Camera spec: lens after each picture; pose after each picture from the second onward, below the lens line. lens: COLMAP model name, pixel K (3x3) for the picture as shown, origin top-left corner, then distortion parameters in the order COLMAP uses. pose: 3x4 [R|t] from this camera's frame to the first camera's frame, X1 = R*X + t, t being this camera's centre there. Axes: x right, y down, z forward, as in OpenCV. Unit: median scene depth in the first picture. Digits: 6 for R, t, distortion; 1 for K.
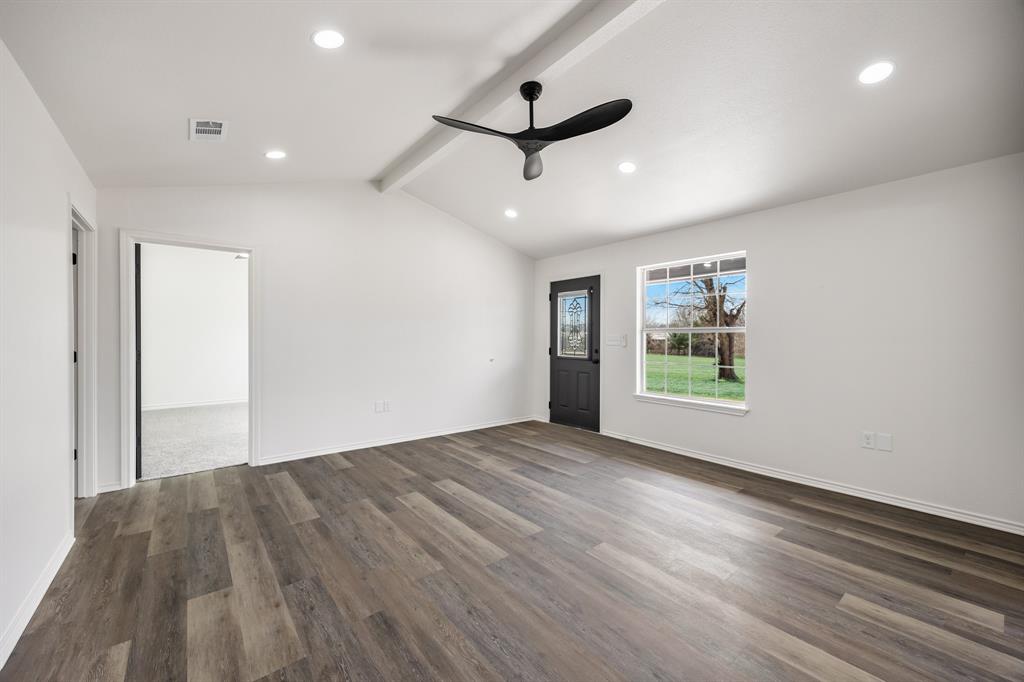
lens RADIAL K [[403.0, 0, 513.6], [0, 403.0, 338.3], [0, 0, 1]] dist [0.004153, 0.000232]
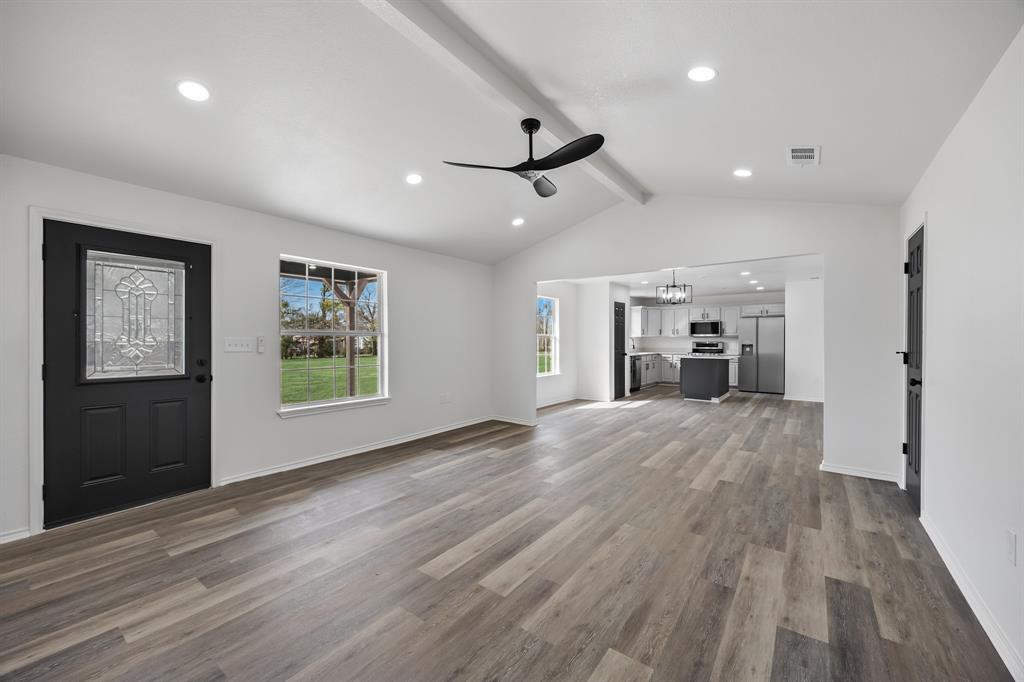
lens RADIAL K [[403.0, 0, 513.6], [0, 403.0, 338.3], [0, 0, 1]] dist [0.004153, 0.000232]
pose [[-0.253494, 0.005268, 0.967323, -0.847318], [0.003490, 0.999984, -0.004532, -0.002541], [-0.967331, 0.002227, -0.253508, 1.073200]]
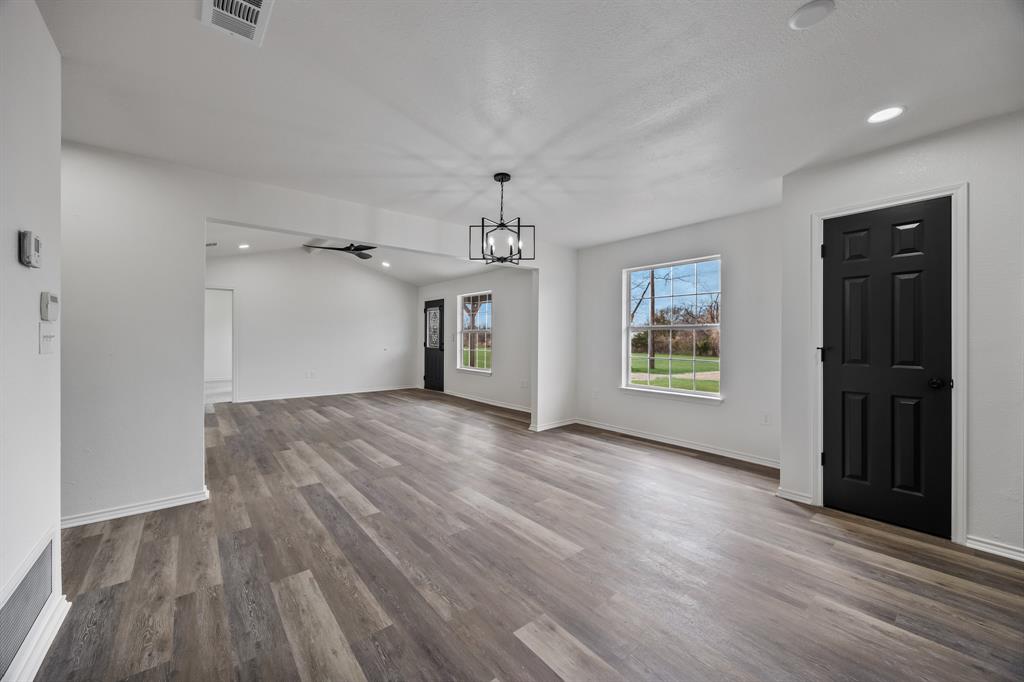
lens RADIAL K [[388.8, 0, 514.9], [0, 388.8, 339.3], [0, 0, 1]] dist [-0.003662, 0.000085]
pose [[0.999882, 0.001031, 0.015356, 0.755342], [-0.001074, 0.999996, 0.002785, 0.012191], [-0.015353, -0.002801, 0.999878, -0.987790]]
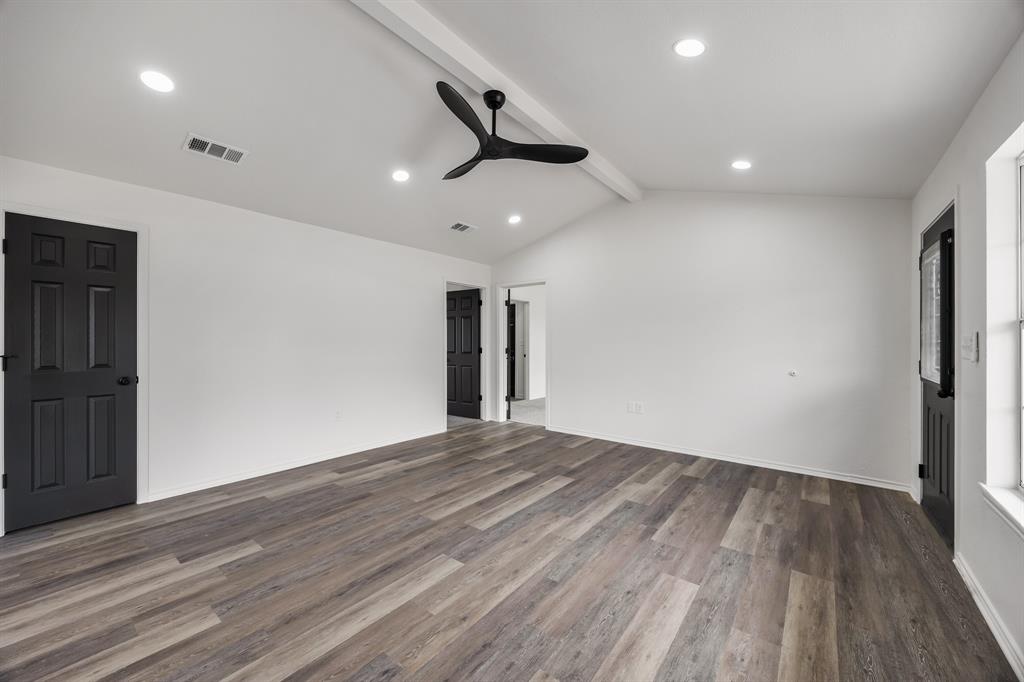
lens RADIAL K [[388.8, 0, 514.9], [0, 388.8, 339.3], [0, 0, 1]] dist [-0.003662, 0.000085]
pose [[0.225415, -0.004522, -0.974252, 0.810254], [-0.002696, 0.999983, -0.005265, -0.000117], [0.974259, 0.003813, 0.225399, 0.666071]]
